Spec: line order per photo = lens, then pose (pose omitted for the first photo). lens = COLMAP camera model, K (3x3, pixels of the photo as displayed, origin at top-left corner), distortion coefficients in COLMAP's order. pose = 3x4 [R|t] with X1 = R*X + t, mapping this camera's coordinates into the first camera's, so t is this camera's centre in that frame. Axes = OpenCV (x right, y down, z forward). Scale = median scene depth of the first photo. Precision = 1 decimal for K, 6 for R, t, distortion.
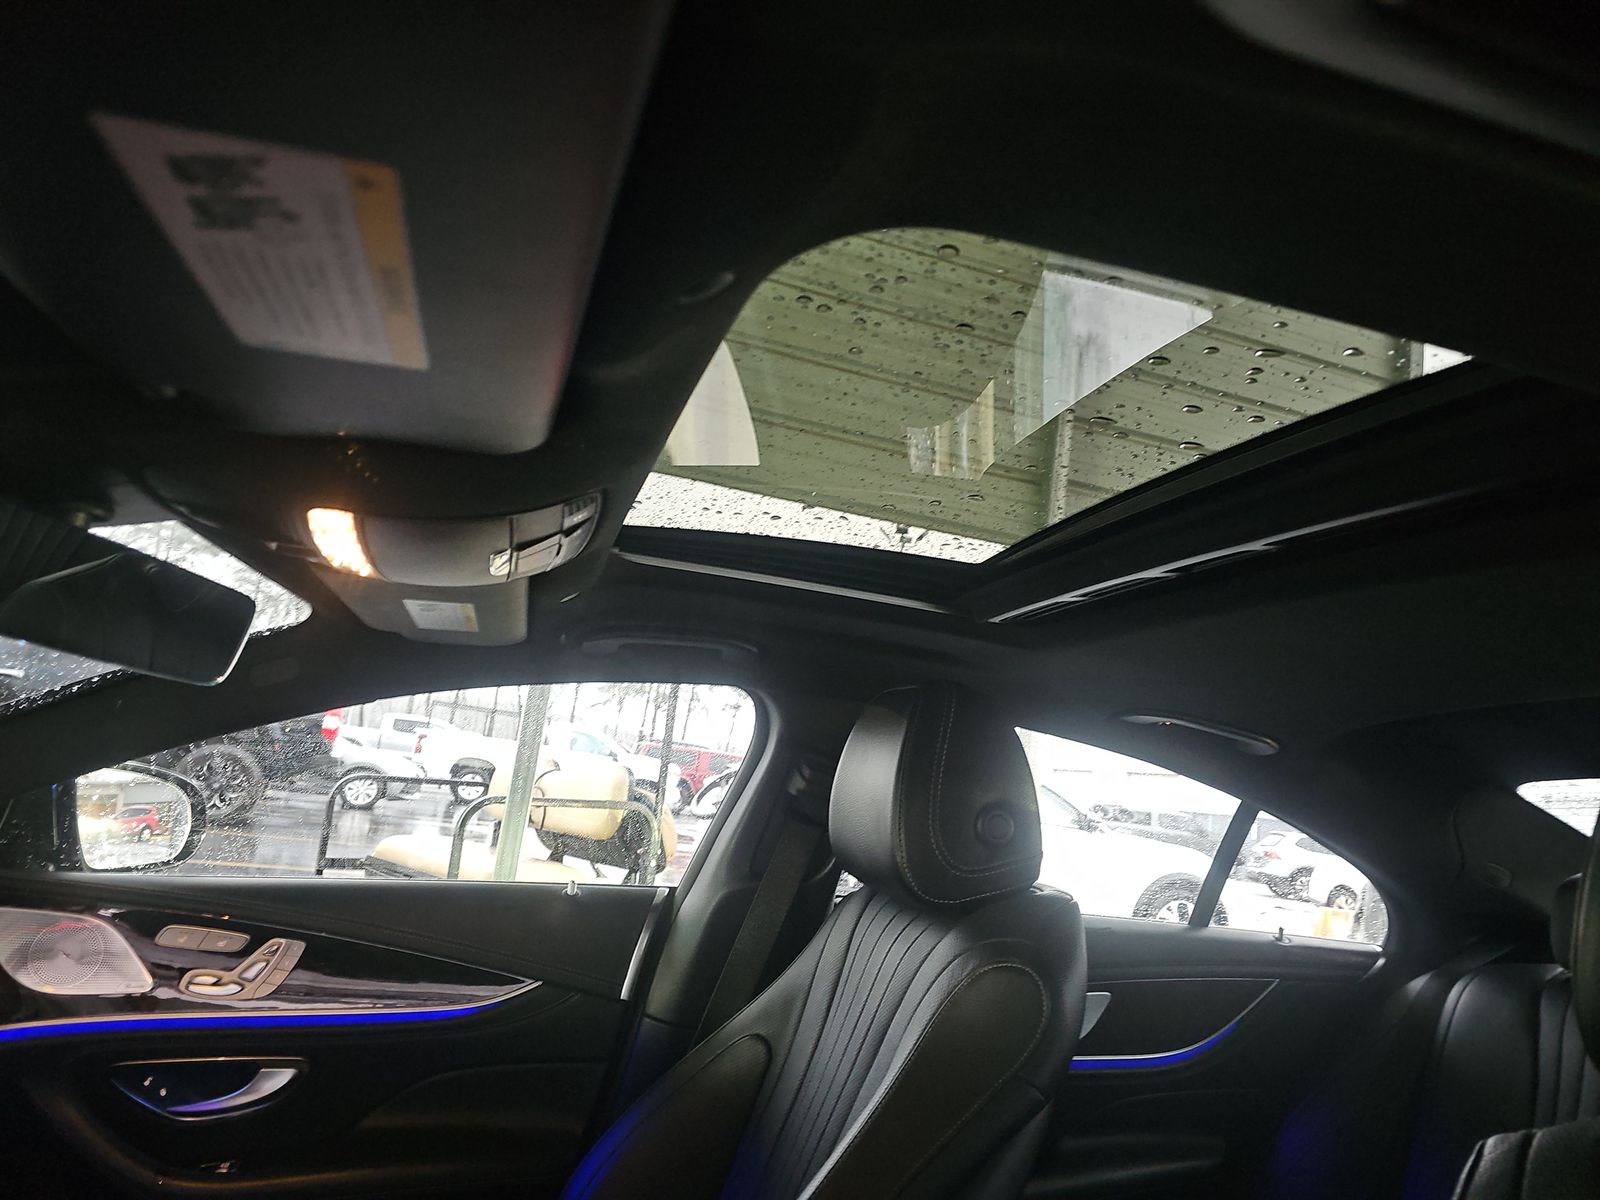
lens RADIAL K [[1055.4, 0, 793.1], [0, 1055.4, 604.5], [0, 0, 1]] dist [0.042337, -0.001986]
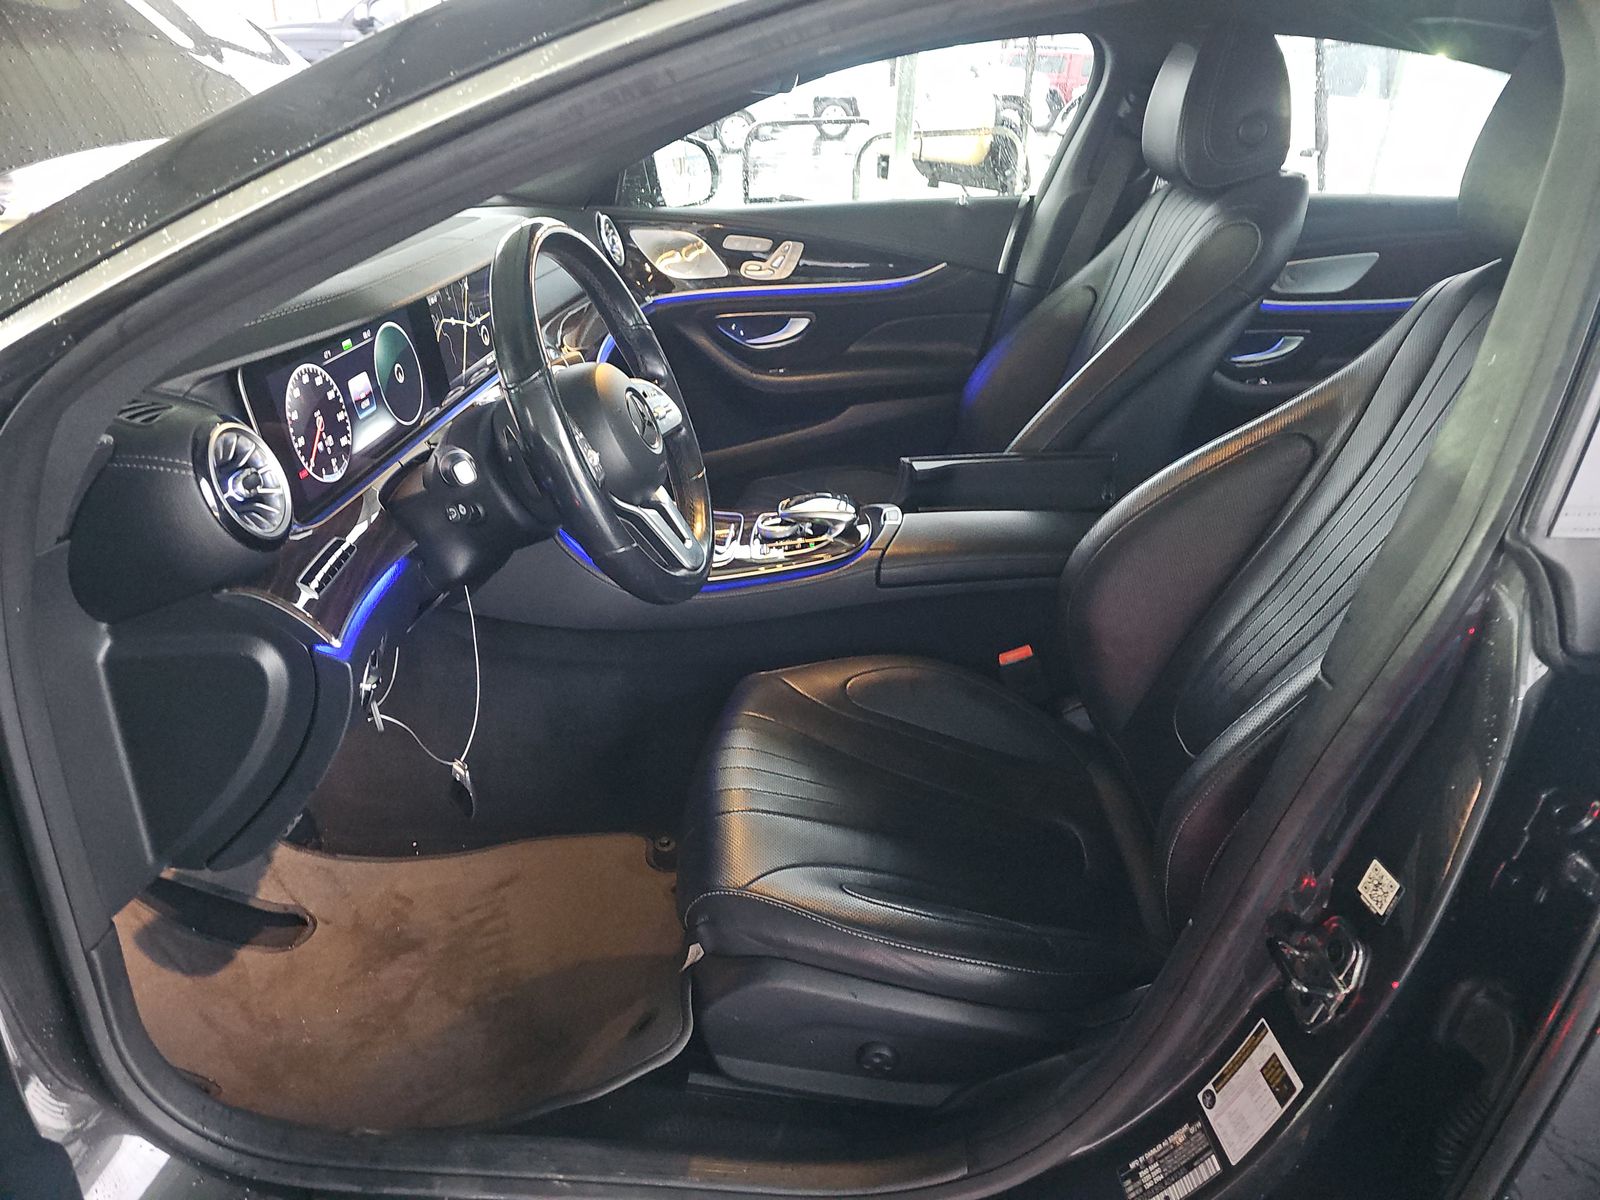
lens RADIAL K [[1055.4, 0, 793.1], [0, 1055.4, 604.5], [0, 0, 1]] dist [0.042337, -0.001986]
pose [[0.946054, 0.054175, -0.319447, 0.073801], [0.138830, 0.823055, 0.550733, -0.120247], [0.292758, -0.565372, 0.771134, -0.542474]]
